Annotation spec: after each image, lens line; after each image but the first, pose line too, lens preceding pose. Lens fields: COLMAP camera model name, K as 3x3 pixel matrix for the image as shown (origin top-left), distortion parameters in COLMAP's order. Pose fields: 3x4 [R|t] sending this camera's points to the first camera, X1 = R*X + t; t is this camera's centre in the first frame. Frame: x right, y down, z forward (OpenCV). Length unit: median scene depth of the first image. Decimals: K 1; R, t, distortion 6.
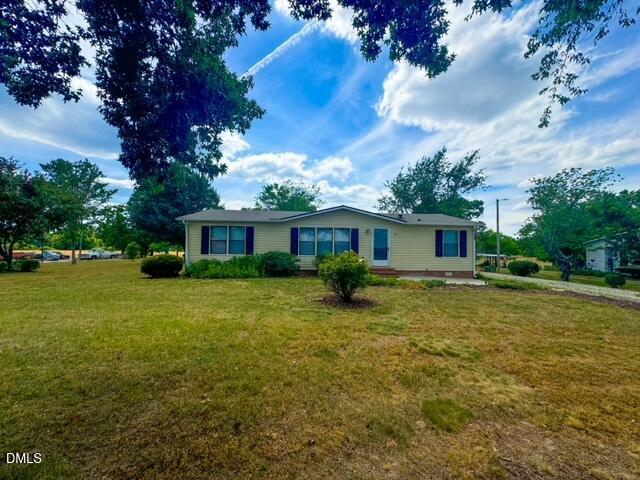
lens RADIAL K [[258.4, 0, 320.0], [0, 258.4, 240.0], [0, 0, 1]] dist [0.001084, -0.000046]
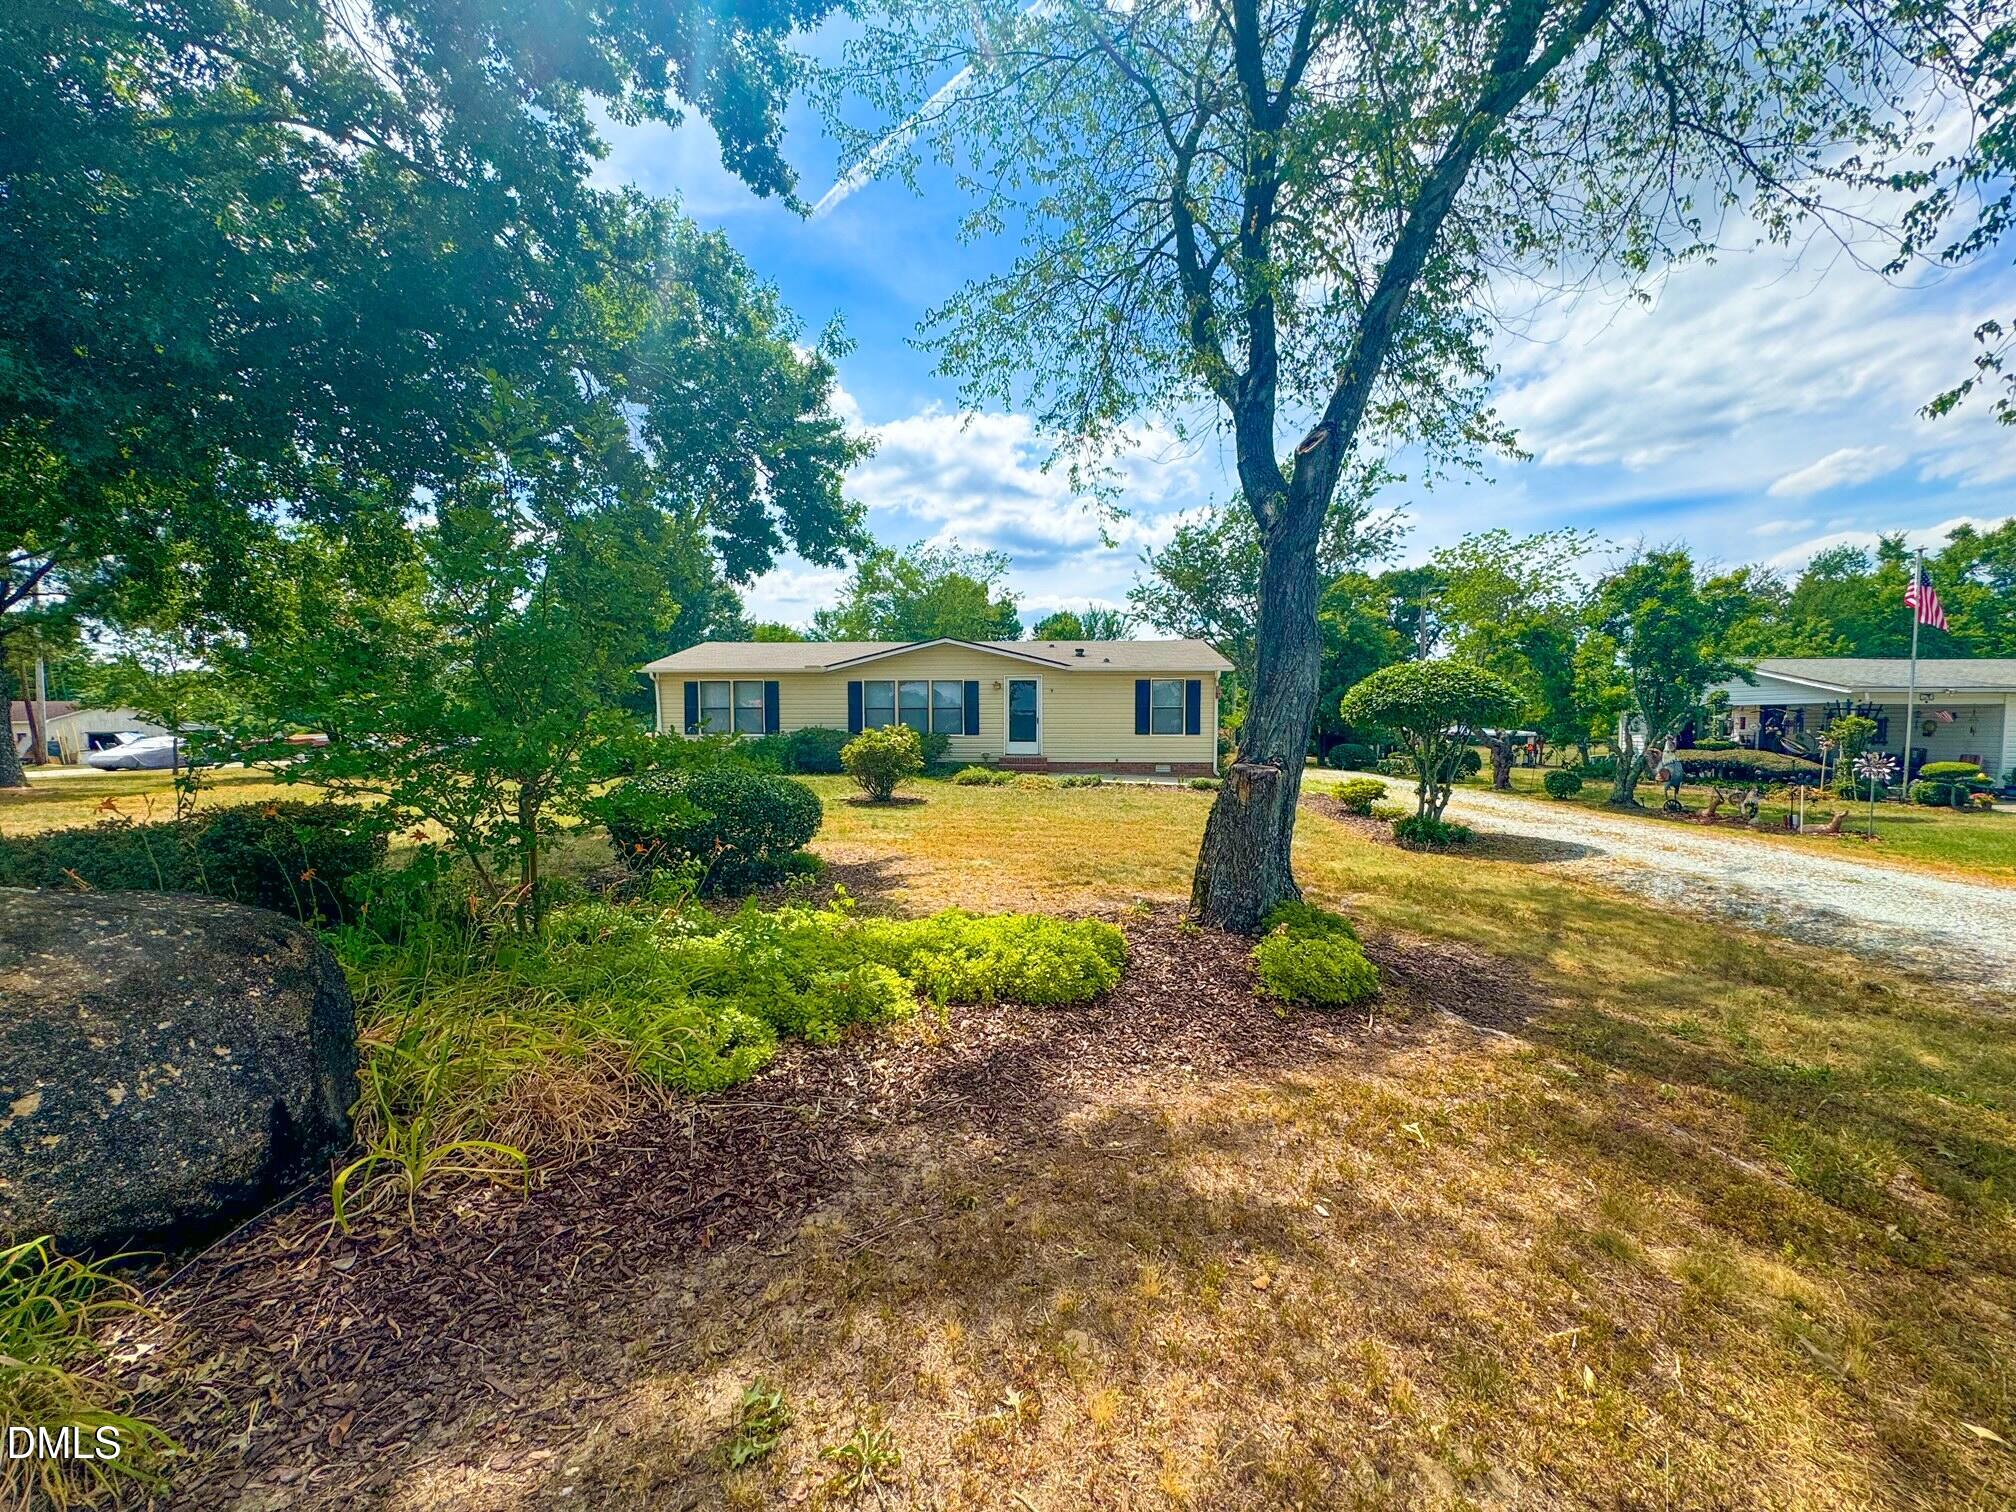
lens RADIAL K [[814.0, 0, 1008.0], [0, 814.0, 756.0], [0, 0, 1]] dist [0.001084, -0.000046]
pose [[0.994280, -0.006662, -0.106594, 0.370276], [0.015430, 0.996542, 0.081647, -0.026254], [0.105681, -0.082825, 0.990945, -0.585643]]
